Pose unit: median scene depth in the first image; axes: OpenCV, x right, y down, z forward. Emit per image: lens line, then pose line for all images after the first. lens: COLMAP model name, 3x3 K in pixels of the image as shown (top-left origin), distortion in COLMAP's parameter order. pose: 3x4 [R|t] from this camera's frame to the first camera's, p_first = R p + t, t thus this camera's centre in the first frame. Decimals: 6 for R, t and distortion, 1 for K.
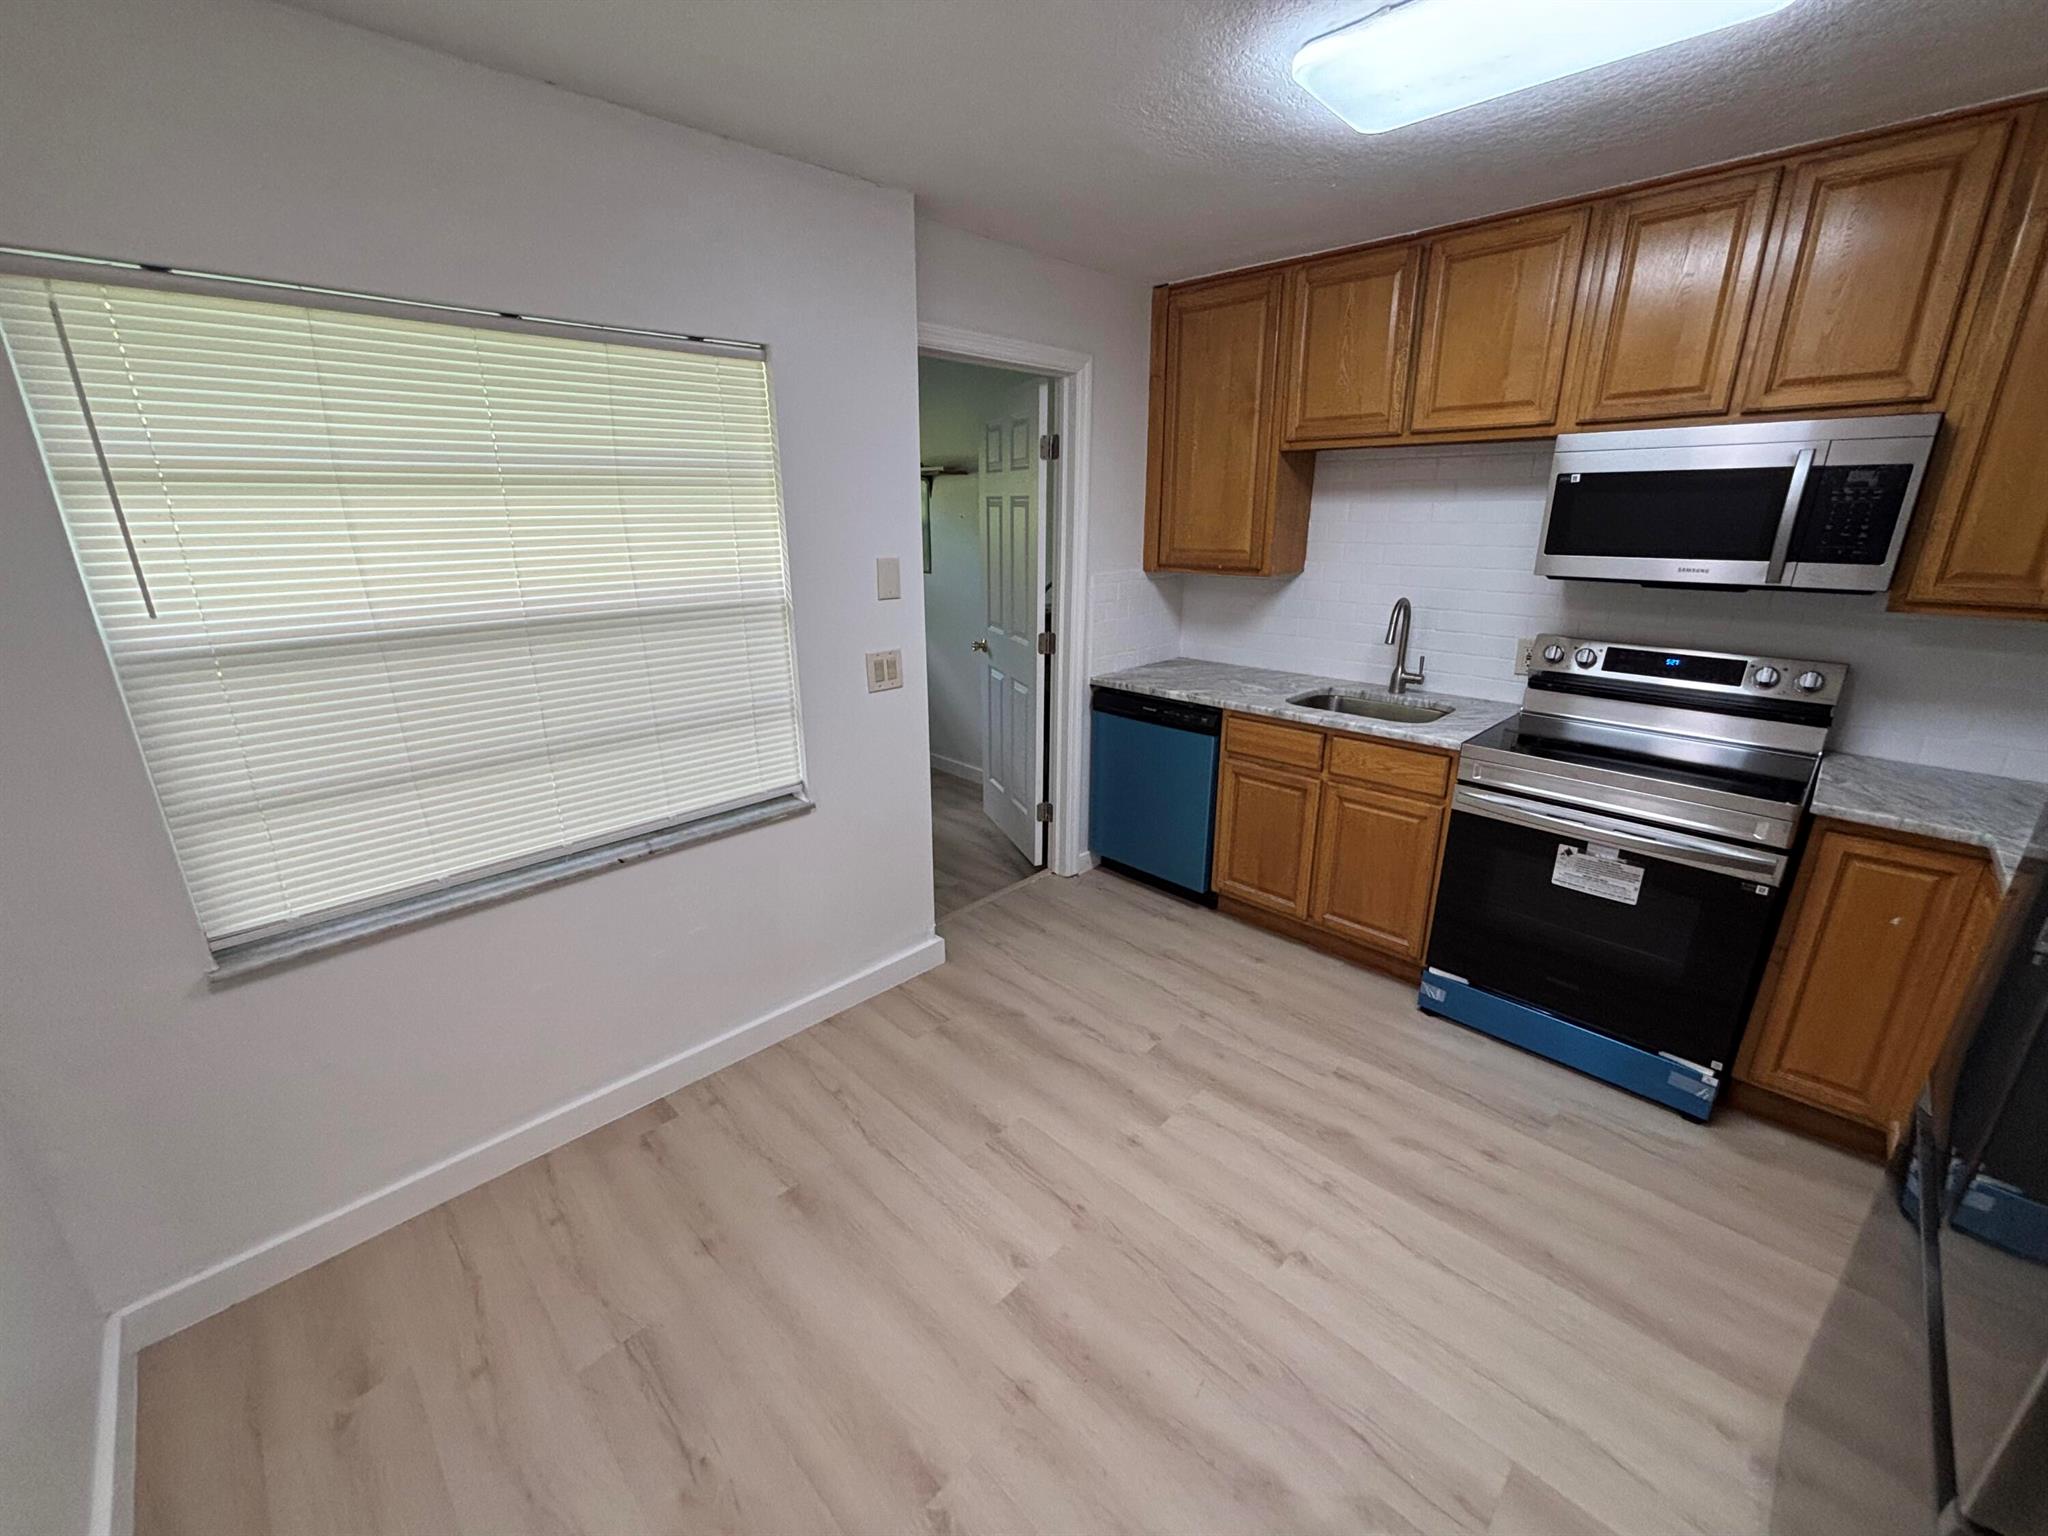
lens RADIAL K [[821.7, 0, 1024.0], [0, 821.7, 768.0], [0, 0, 1]] dist [-0.000433, -0.000060]
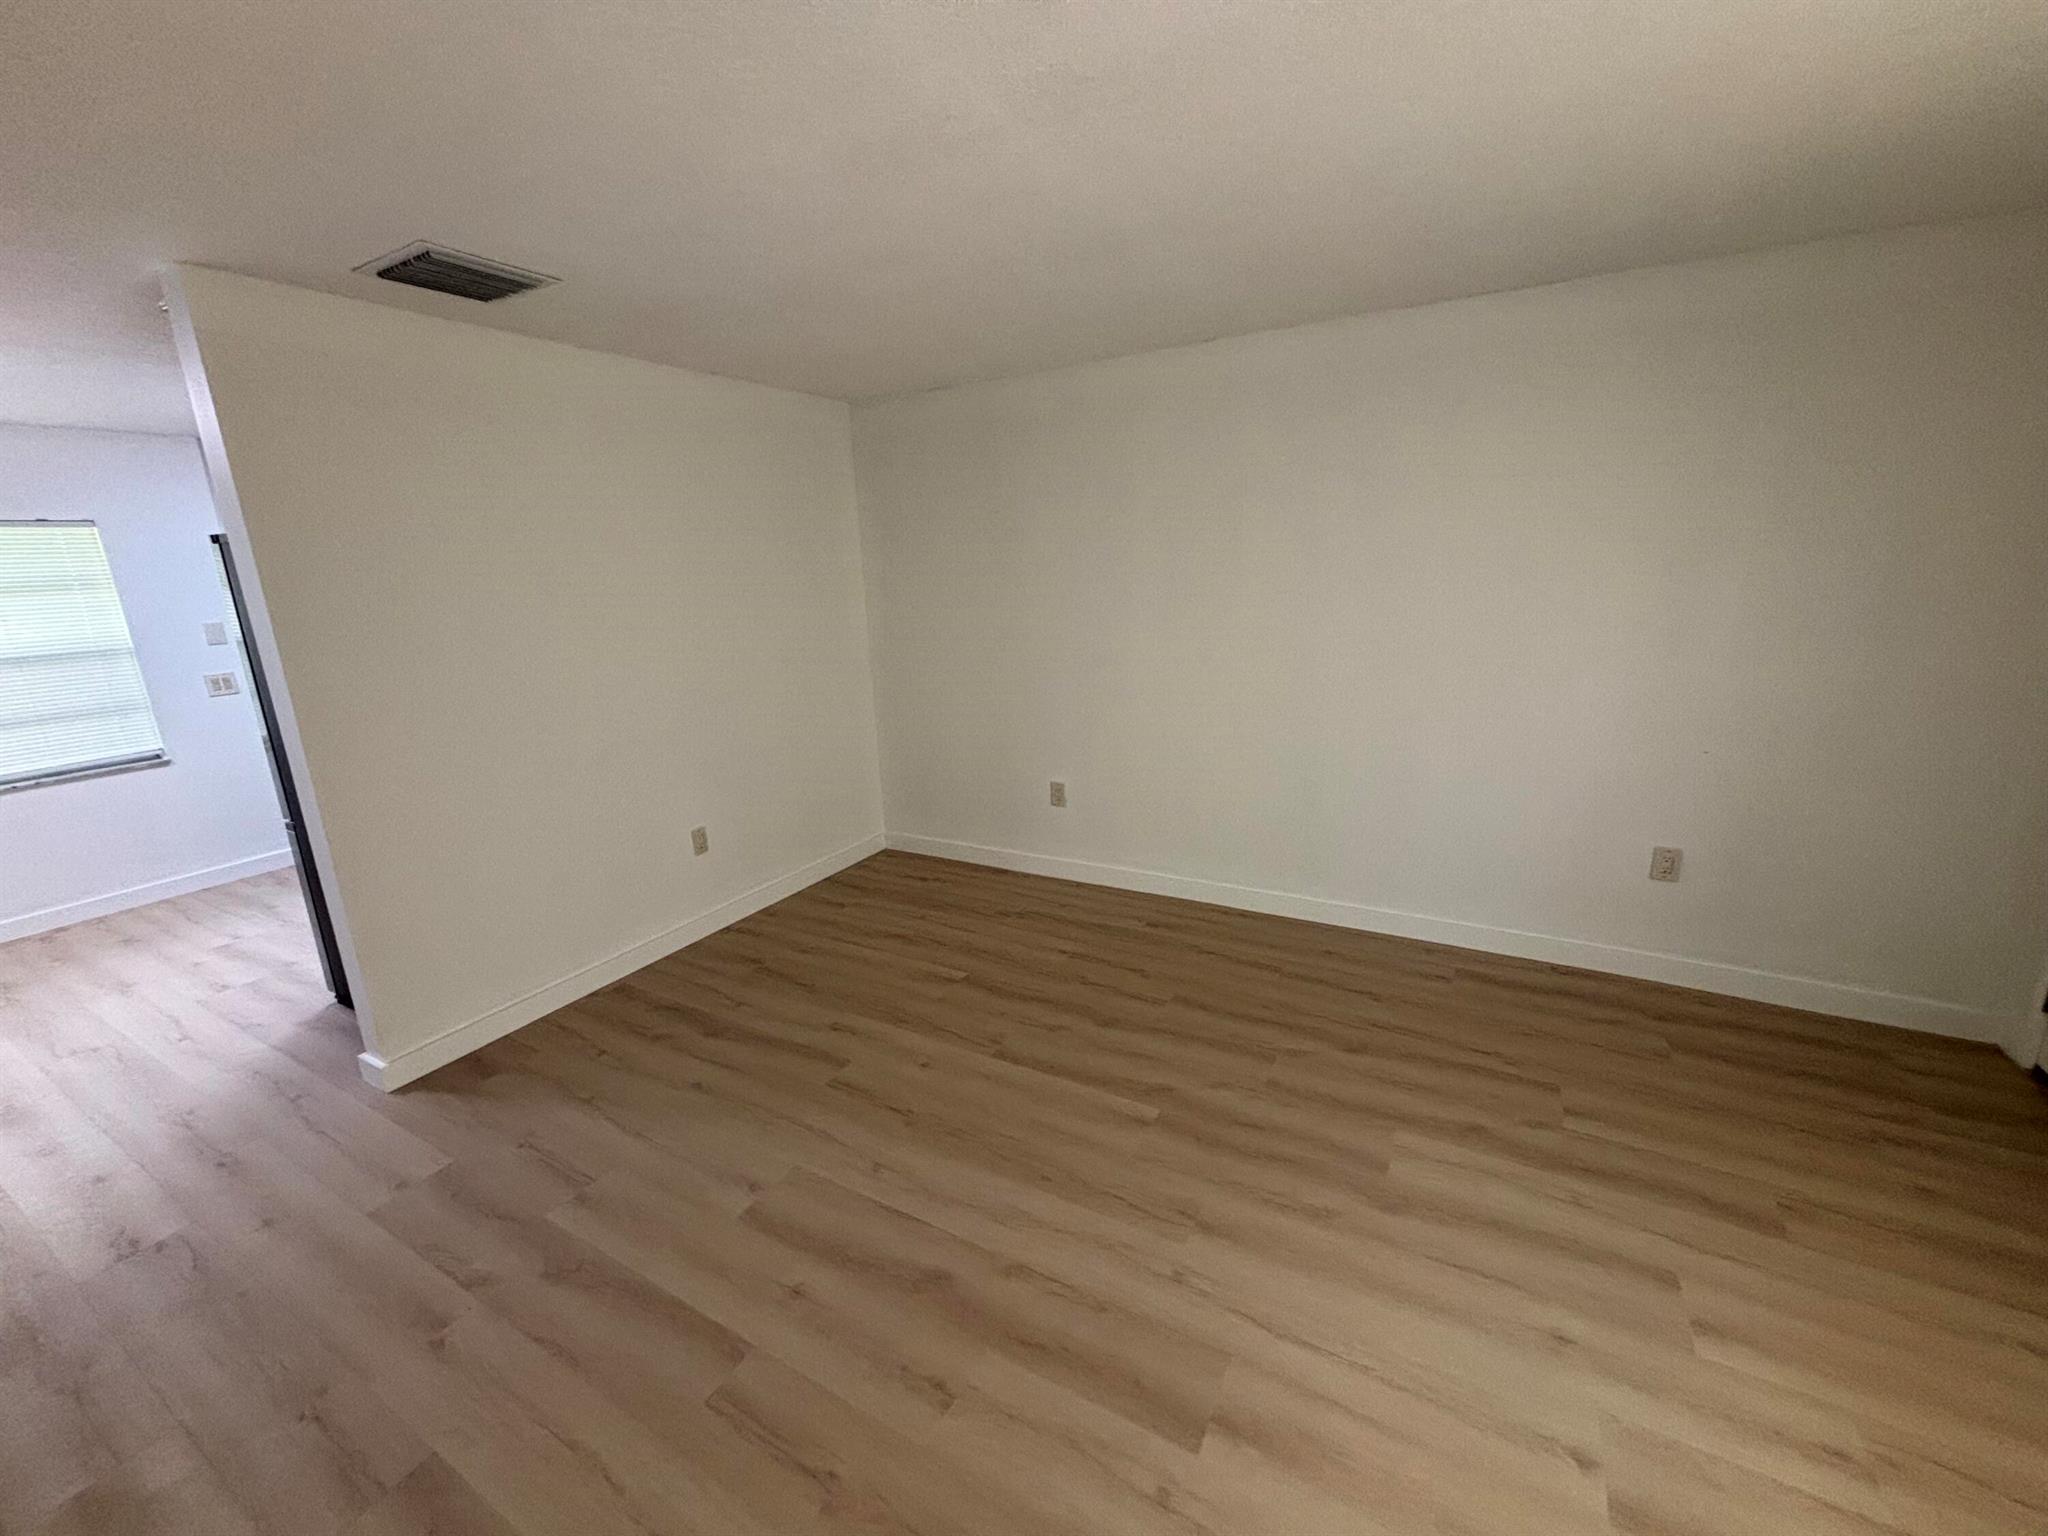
lens RADIAL K [[819.0, 0, 1024.0], [0, 819.0, 768.0], [0, 0, 1]] dist [-0.006241, 0.004094]
pose [[0.963641, -0.101734, 0.247075, 1.076042], [0.117173, 0.991923, -0.048569, 0.360512], [-0.240138, 0.075753, 0.967778, -1.154064]]
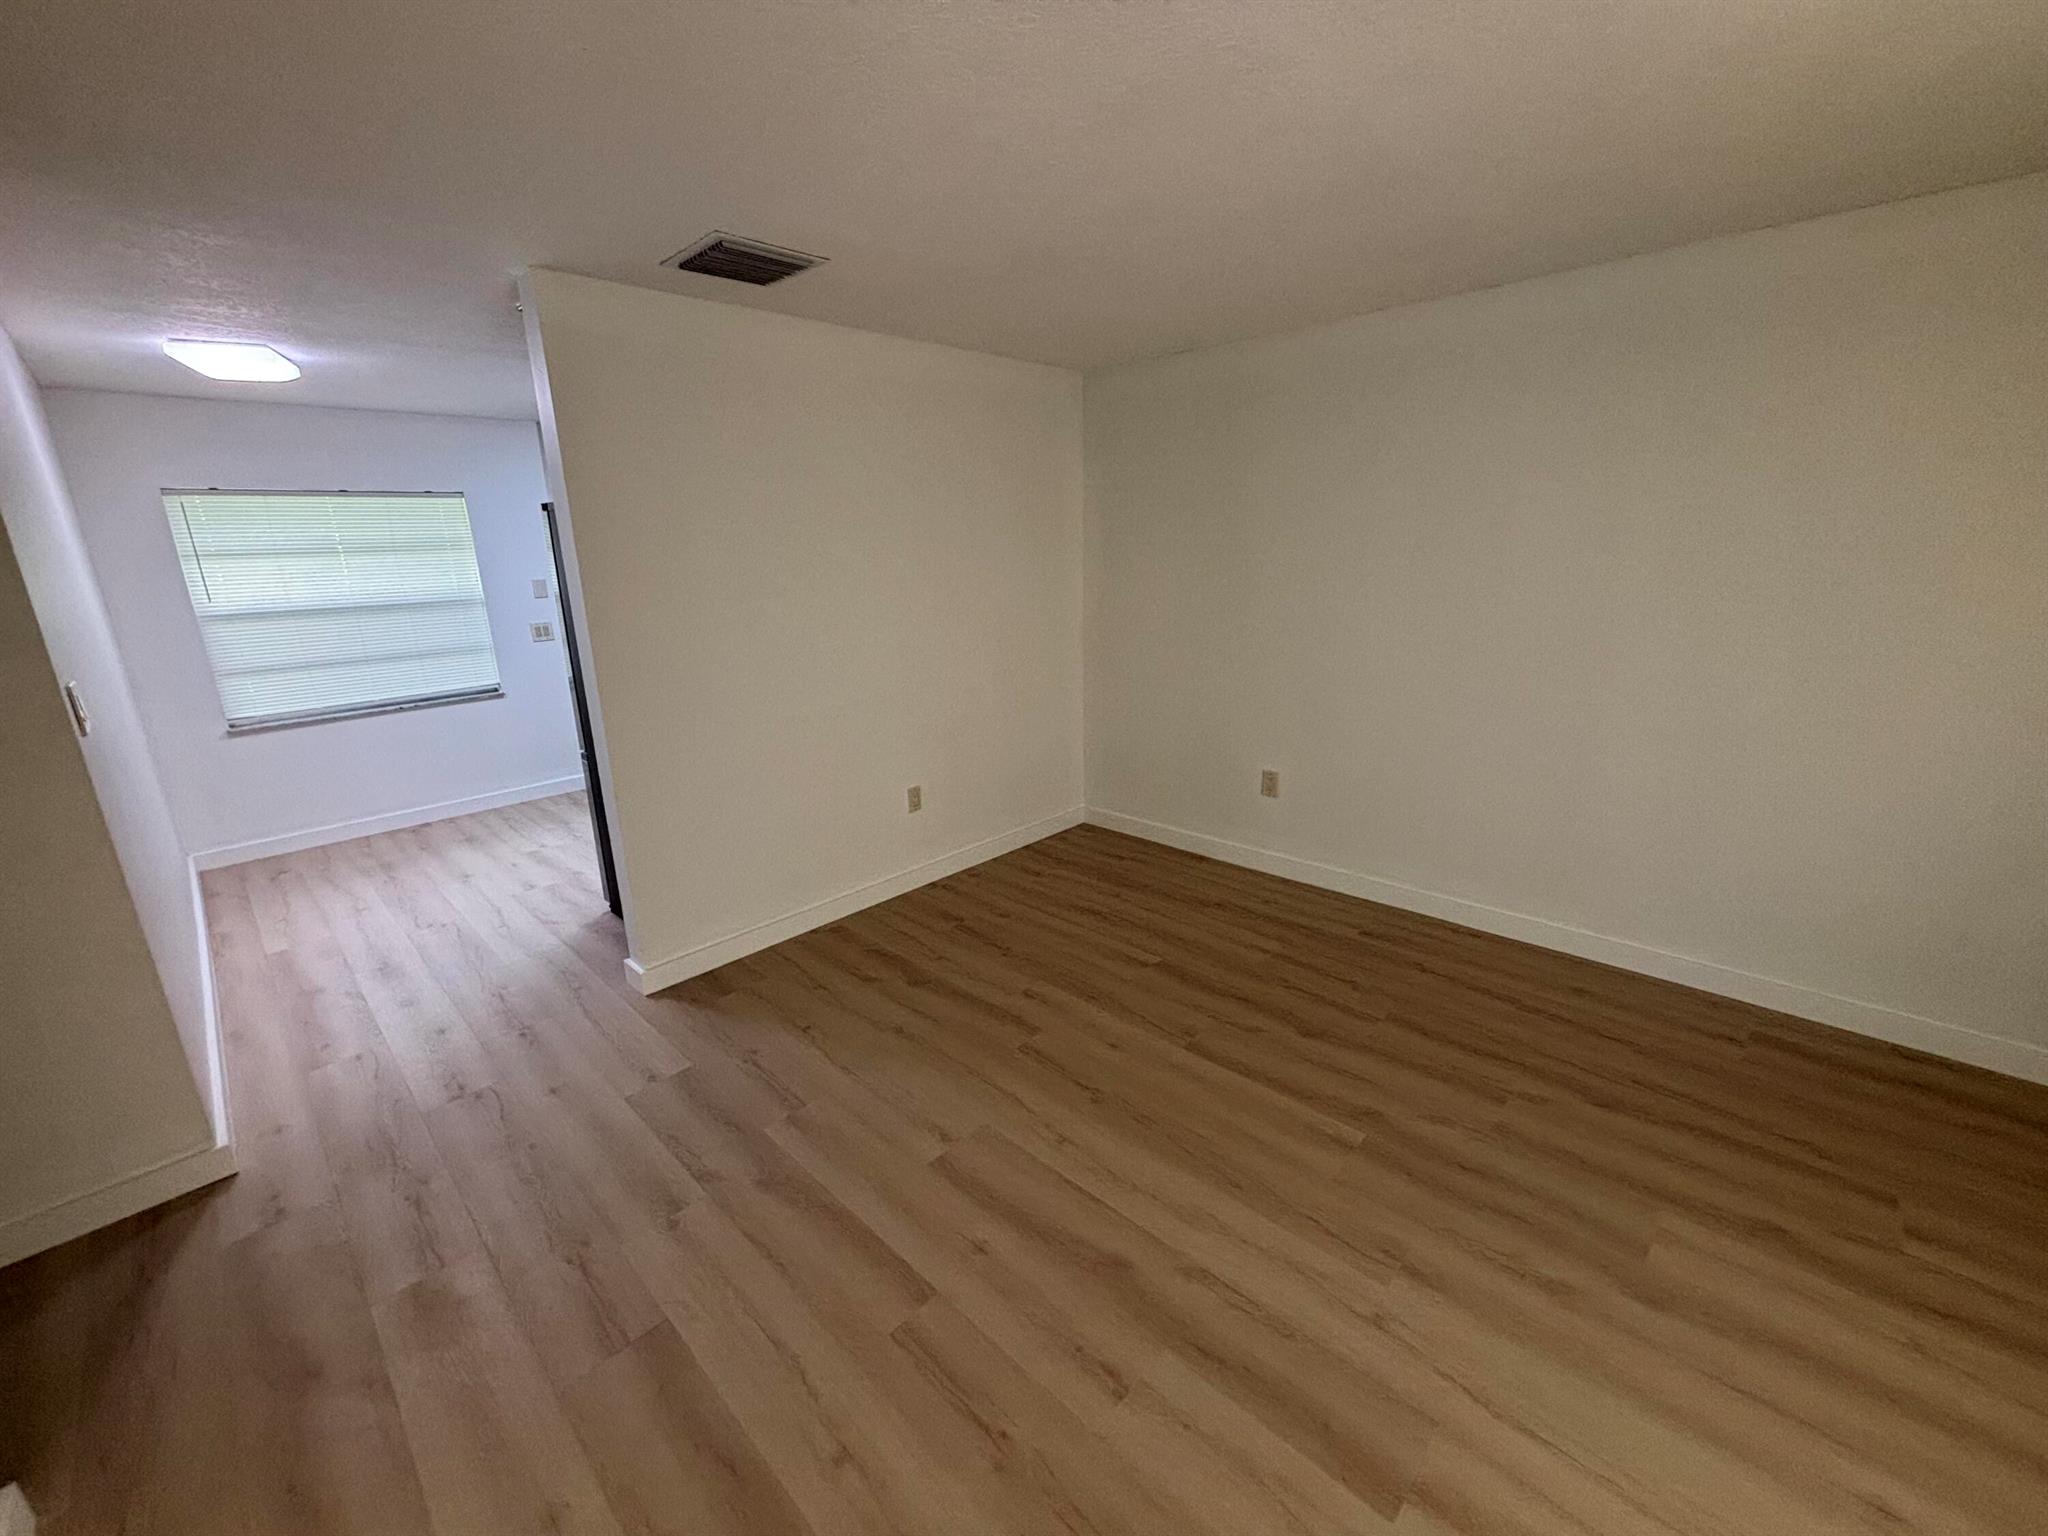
lens RADIAL K [[821.7, 0, 1024.0], [0, 821.7, 768.0], [0, 0, 1]] dist [-0.000433, -0.000060]
pose [[0.999531, -0.029522, 0.008096, 1.062686], [0.029814, 0.998802, -0.038792, 0.357978], [-0.006941, 0.039015, 0.999215, -1.134824]]
